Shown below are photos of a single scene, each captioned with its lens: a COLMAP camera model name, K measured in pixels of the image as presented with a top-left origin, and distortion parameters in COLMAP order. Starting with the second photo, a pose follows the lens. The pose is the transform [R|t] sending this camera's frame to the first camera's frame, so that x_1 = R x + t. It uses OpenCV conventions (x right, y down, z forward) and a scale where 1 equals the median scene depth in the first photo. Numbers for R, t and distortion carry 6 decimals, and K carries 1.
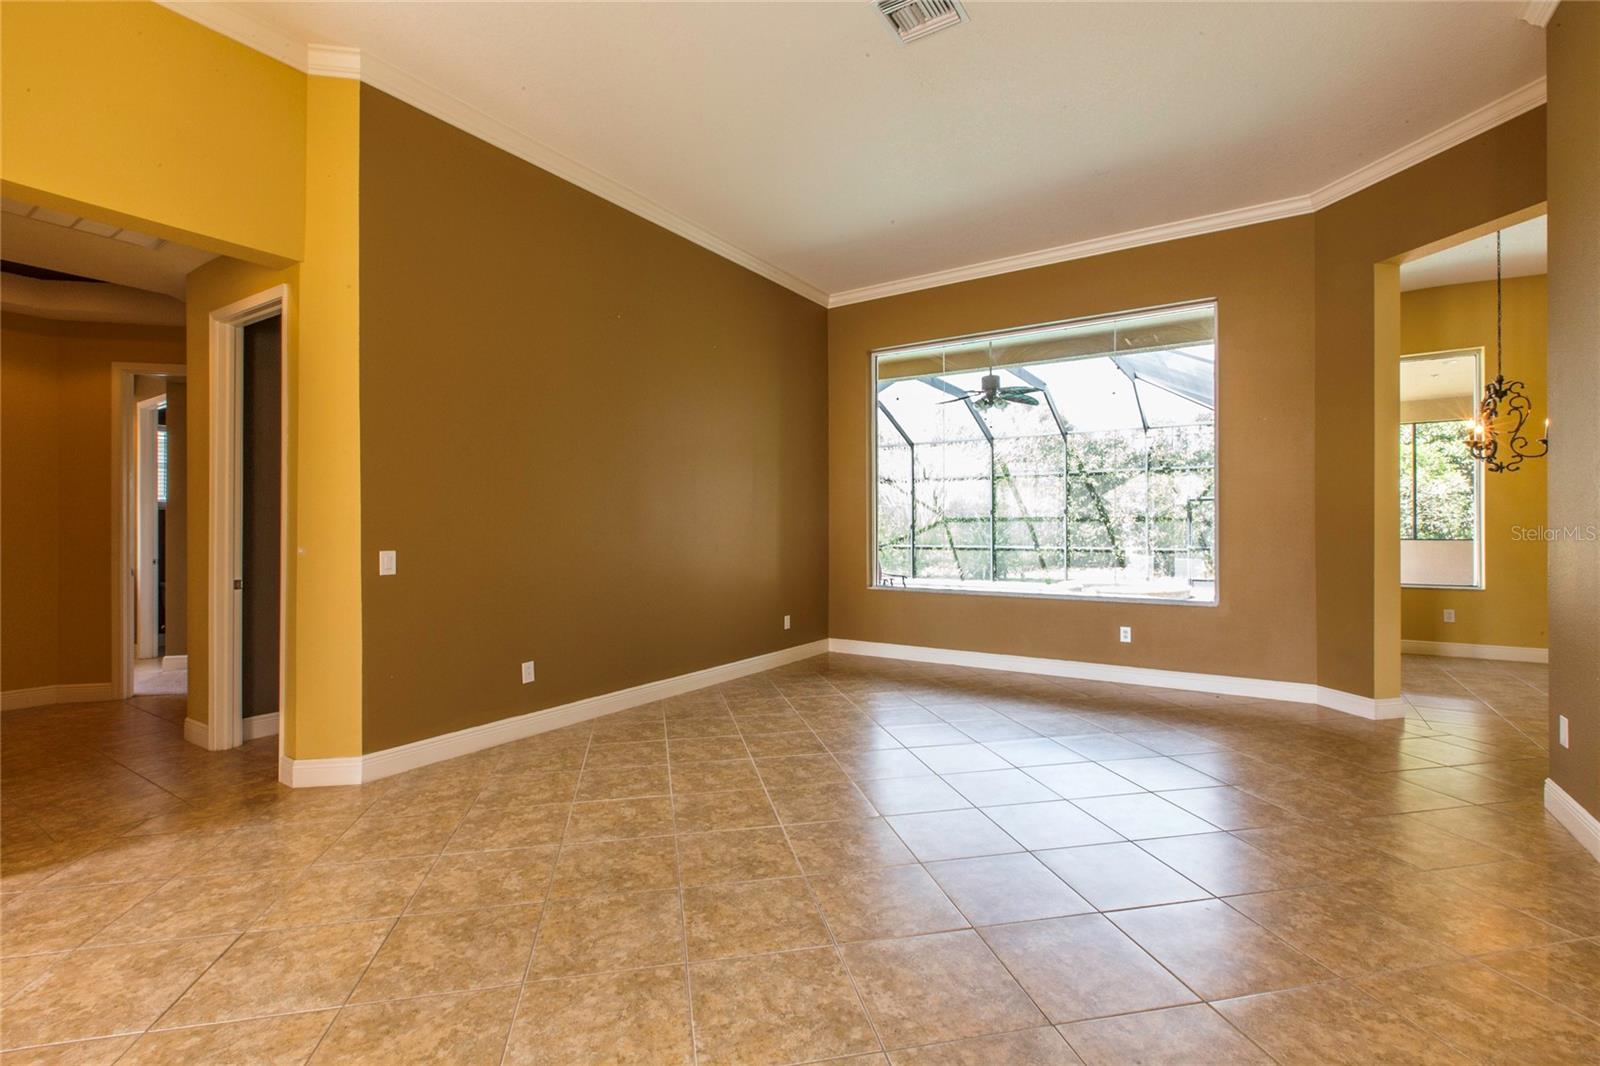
lens RADIAL K [[711.7, 0, 797.7], [0, 711.7, 526.3], [0, 0, 1]] dist [0.001155, -0.000826]
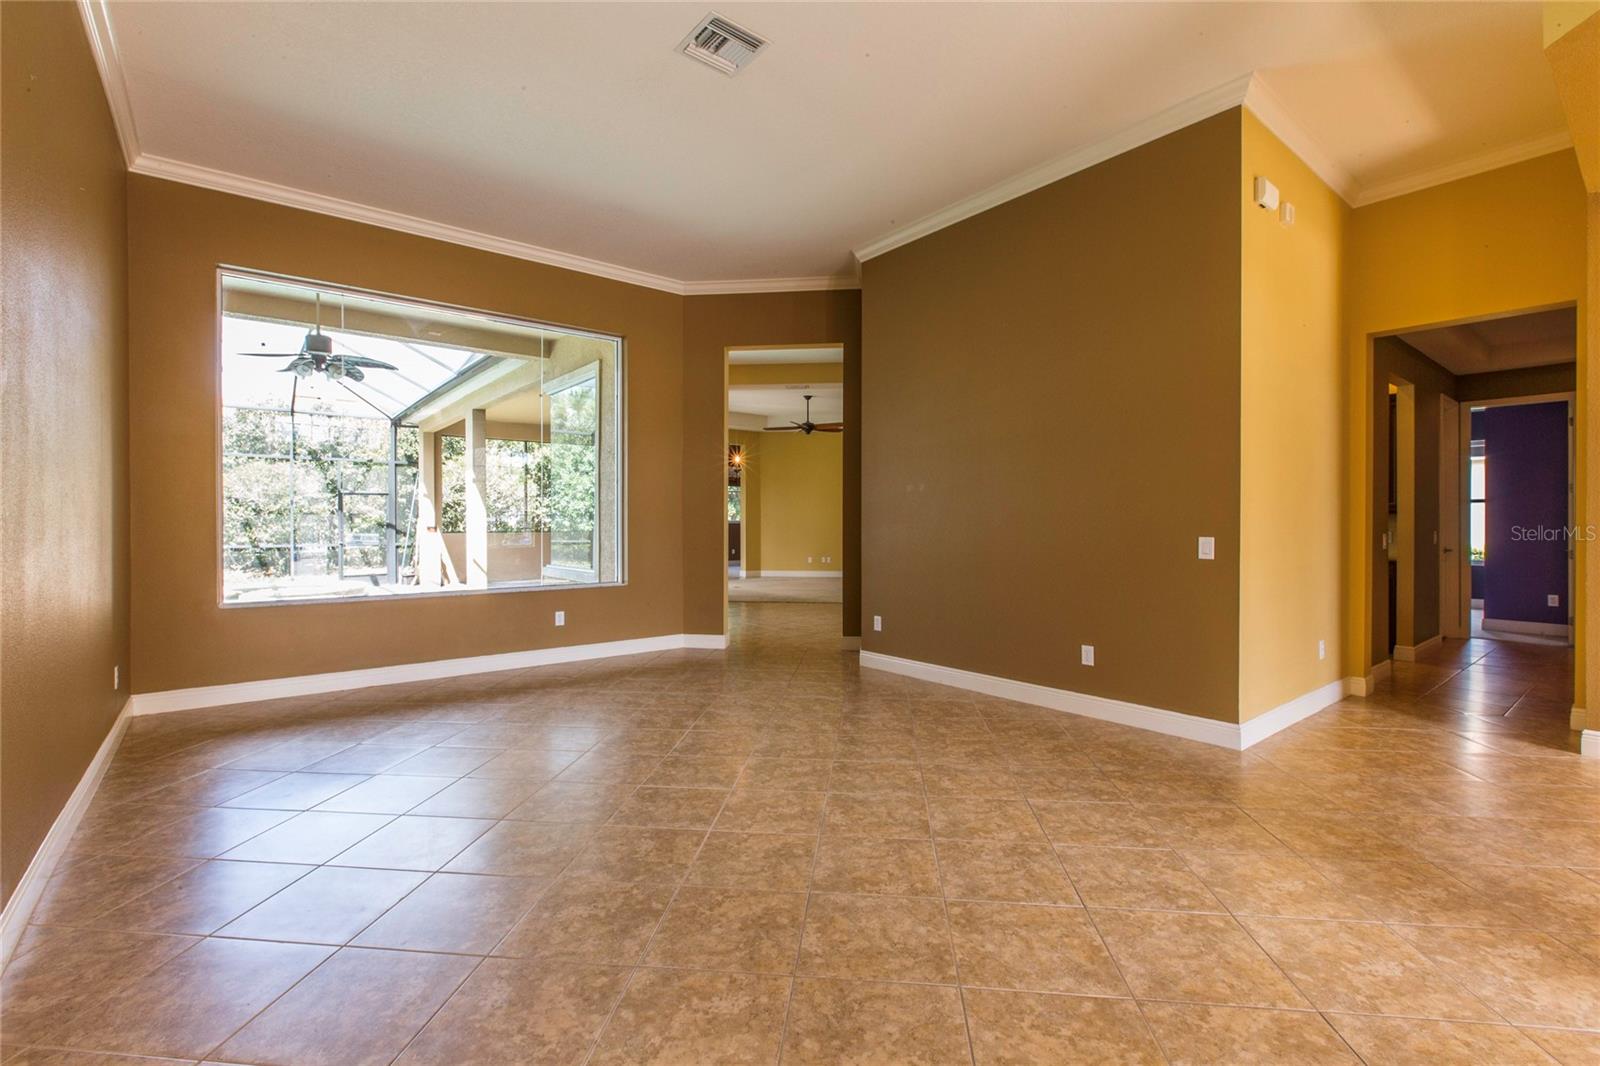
lens RADIAL K [[711.7, 0, 797.7], [0, 711.7, 526.3], [0, 0, 1]] dist [0.001155, -0.000826]
pose [[0.309796, -0.003717, 0.950796, -0.525174], [-0.002681, 0.999985, 0.004783, 0.003862], [-0.950799, -0.004031, 0.309782, 0.347881]]
